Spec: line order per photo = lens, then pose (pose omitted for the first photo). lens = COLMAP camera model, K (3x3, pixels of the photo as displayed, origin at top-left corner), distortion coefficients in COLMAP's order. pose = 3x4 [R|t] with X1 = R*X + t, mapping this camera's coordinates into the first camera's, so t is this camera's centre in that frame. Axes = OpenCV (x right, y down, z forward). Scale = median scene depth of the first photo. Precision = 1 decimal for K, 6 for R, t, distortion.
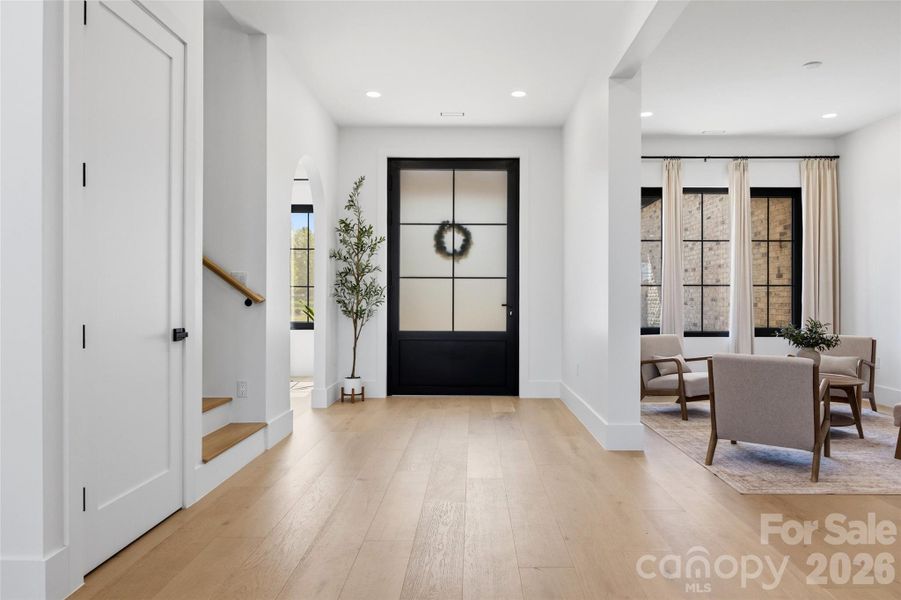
lens RADIAL K [[585.6, 0, 472.8], [0, 585.6, 300.3], [0, 0, 1]] dist [-0.001713, -0.002080]
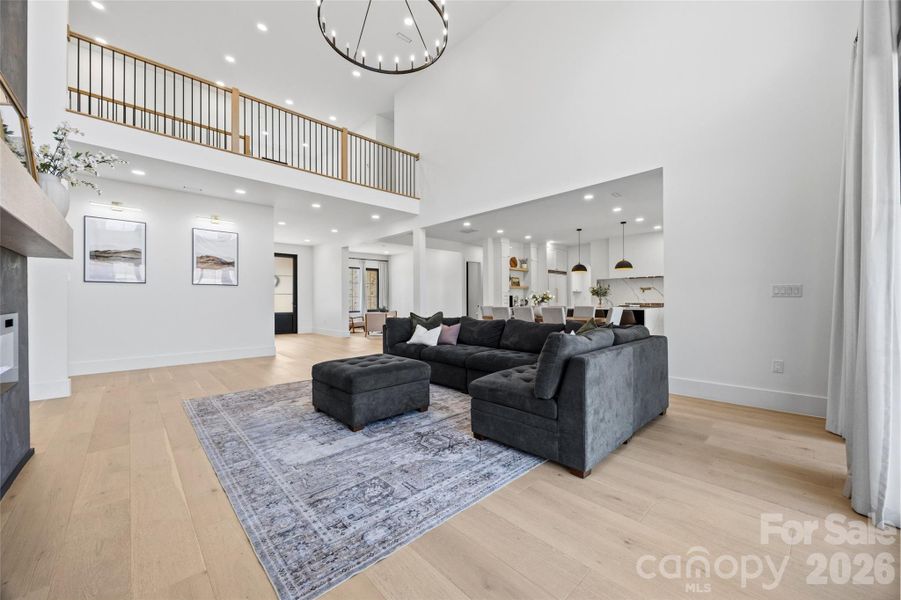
lens RADIAL K [[344.4, 0, 450.5], [0, 344.4, 300.0], [0, 0, 1]] dist [0.000507, -0.000015]
pose [[0.732058, -0.008770, 0.681186, -0.549573], [0.009840, 0.999949, 0.002299, -0.005068], [-0.681172, 0.005020, 0.732107, -0.827743]]
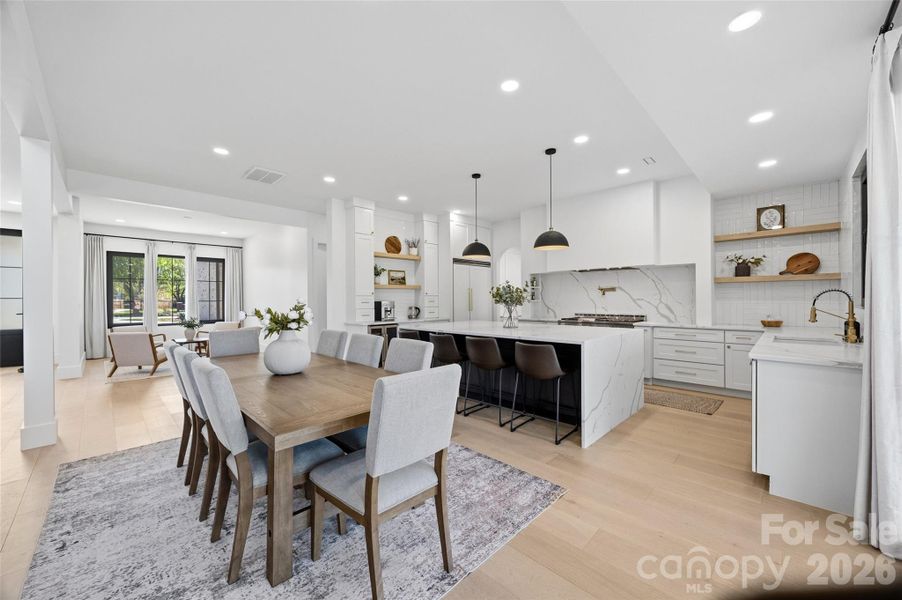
lens RADIAL K [[349.0, 0, 454.9], [0, 349.0, 299.1], [0, 0, 1]] dist [0.000899, -0.000105]
pose [[0.700191, -0.005971, 0.713930, 0.220483], [0.010583, 0.999942, -0.002016, -0.020218], [-0.713877, 0.008967, 0.700214, -0.645237]]
